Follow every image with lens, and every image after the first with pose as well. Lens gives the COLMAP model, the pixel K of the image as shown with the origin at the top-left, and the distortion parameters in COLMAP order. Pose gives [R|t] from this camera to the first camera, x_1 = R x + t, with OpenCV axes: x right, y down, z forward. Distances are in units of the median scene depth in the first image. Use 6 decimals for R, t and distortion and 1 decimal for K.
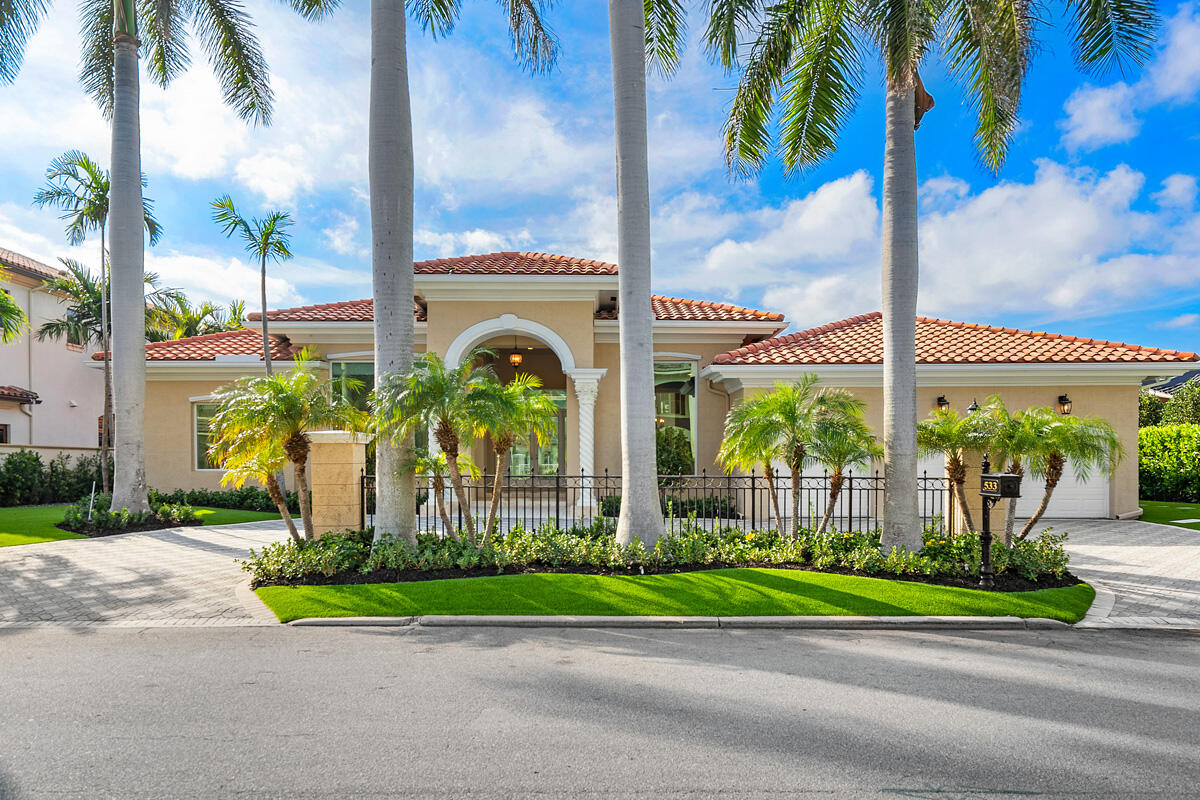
lens RADIAL K [[726.5, 0, 599.7], [0, 726.5, 397.6], [0, 0, 1]] dist [0.003748, 0.003602]
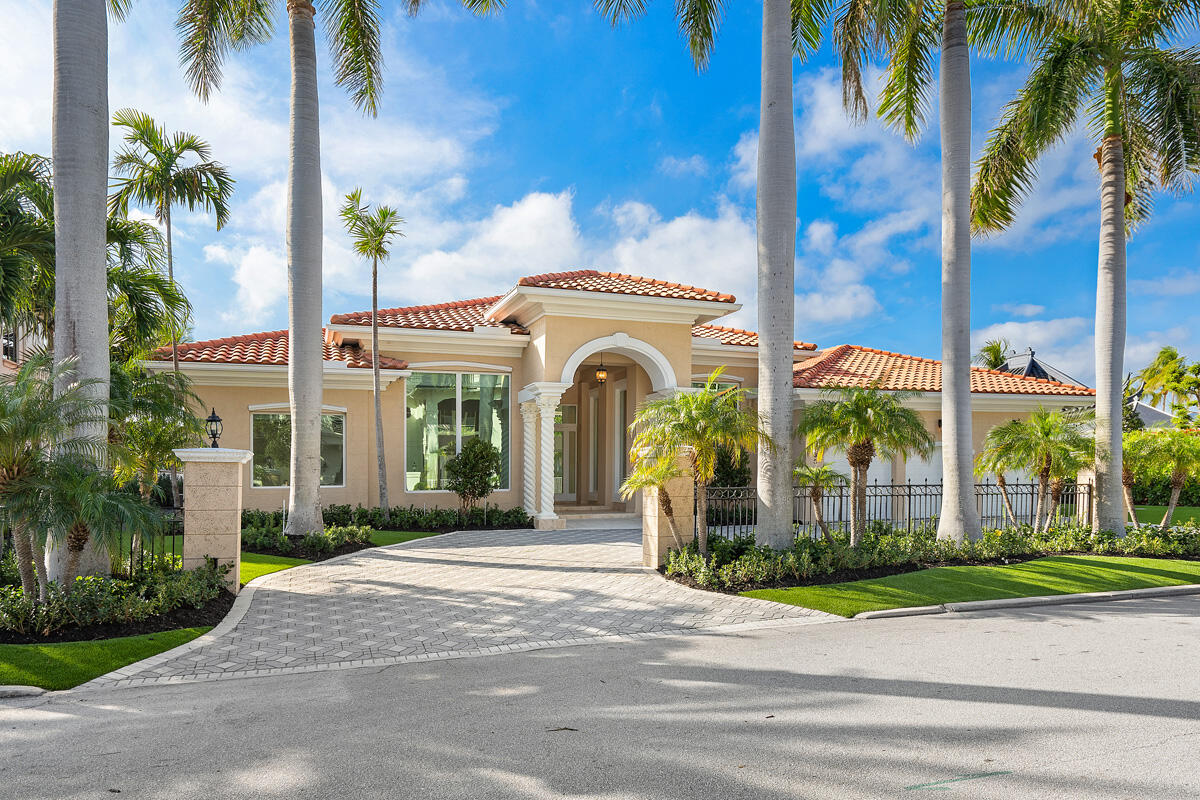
lens RADIAL K [[726.5, 0, 598.2], [0, 726.5, 410.3], [0, 0, 1]] dist [0.003748, 0.003602]
pose [[0.948579, 0.019465, 0.315941, -0.986407], [-0.019193, 0.999808, -0.003971, 0.001081], [-0.315958, -0.002297, 0.948771, 0.049507]]
